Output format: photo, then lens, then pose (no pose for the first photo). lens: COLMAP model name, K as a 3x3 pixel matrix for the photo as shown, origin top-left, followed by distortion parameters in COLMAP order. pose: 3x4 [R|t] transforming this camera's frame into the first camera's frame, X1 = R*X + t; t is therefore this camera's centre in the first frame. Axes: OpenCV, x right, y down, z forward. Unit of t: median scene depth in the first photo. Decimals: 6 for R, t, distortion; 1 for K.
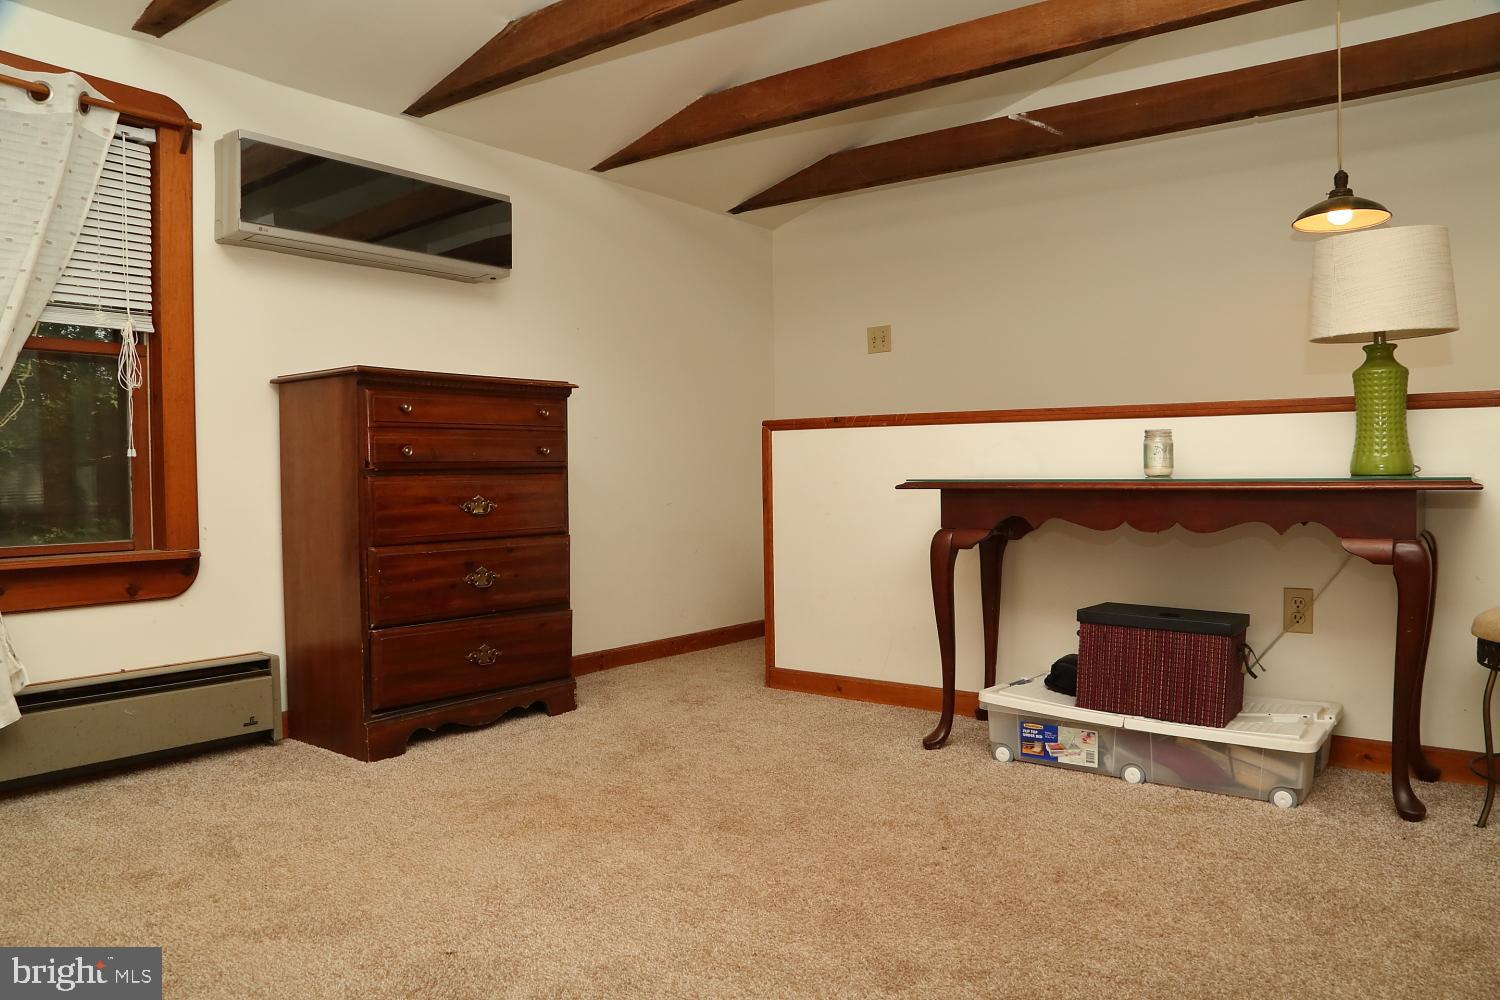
lens RADIAL K [[1022.7, 0, 748.2], [0, 1022.7, 518.3], [0, 0, 1]] dist [-0.125569, 0.065768]
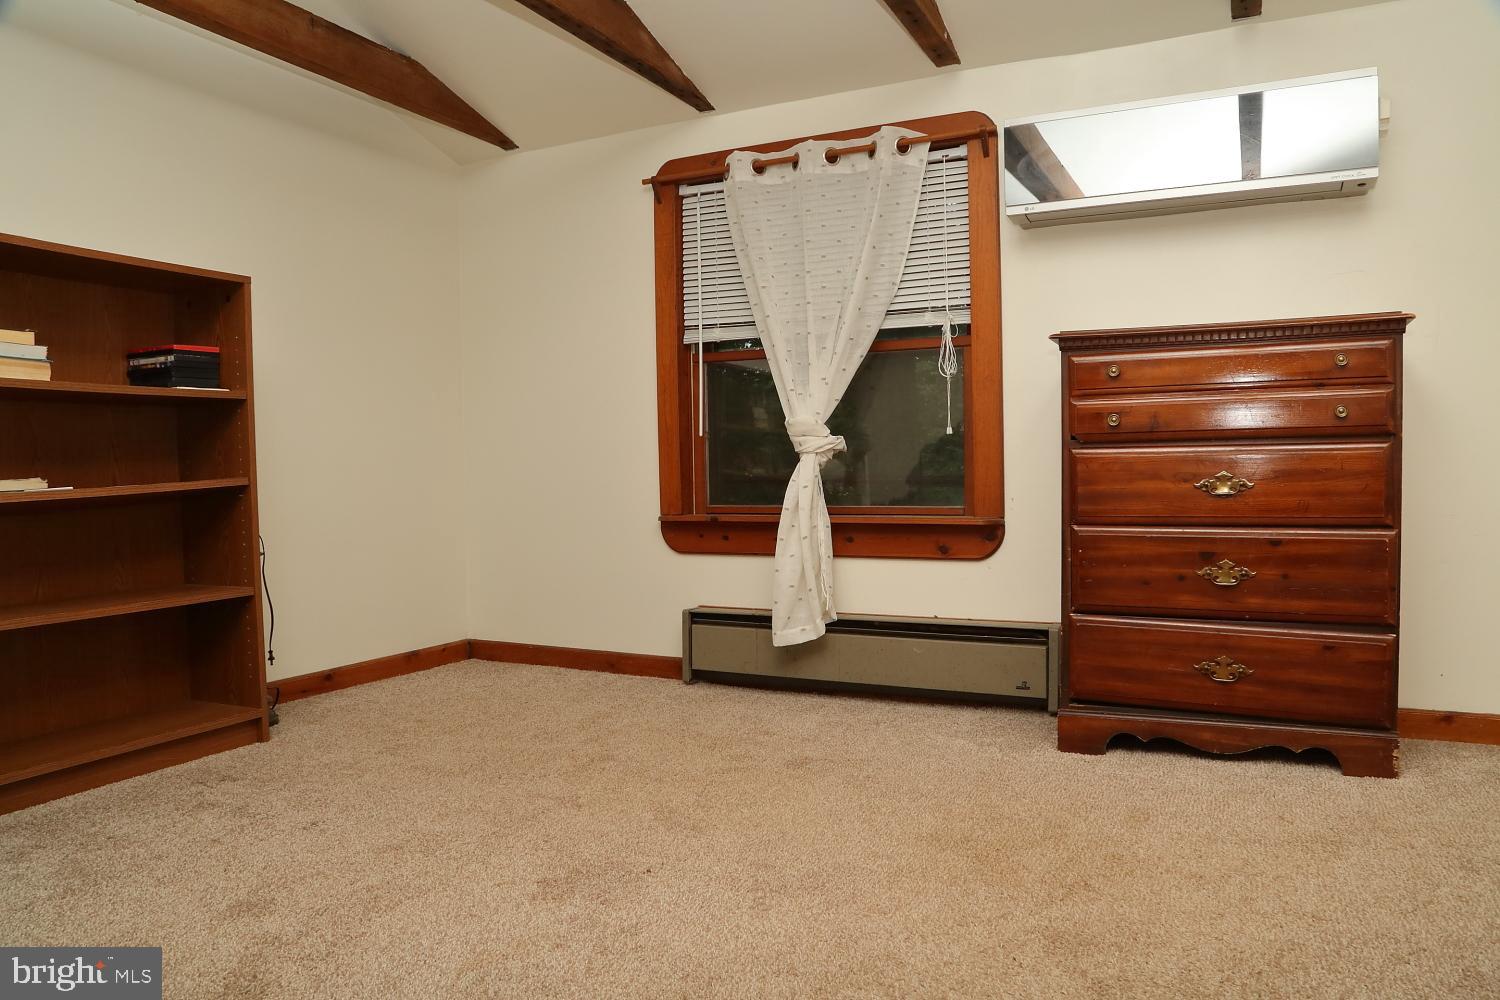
lens RADIAL K [[1022.7, 0, 748.2], [0, 1022.7, 518.3], [0, 0, 1]] dist [-0.125569, 0.065768]
pose [[0.185085, 0.051290, -0.981383, 0.501260], [-0.030129, 0.998464, 0.046500, -0.011965], [0.982261, 0.020961, 0.186346, 0.538247]]
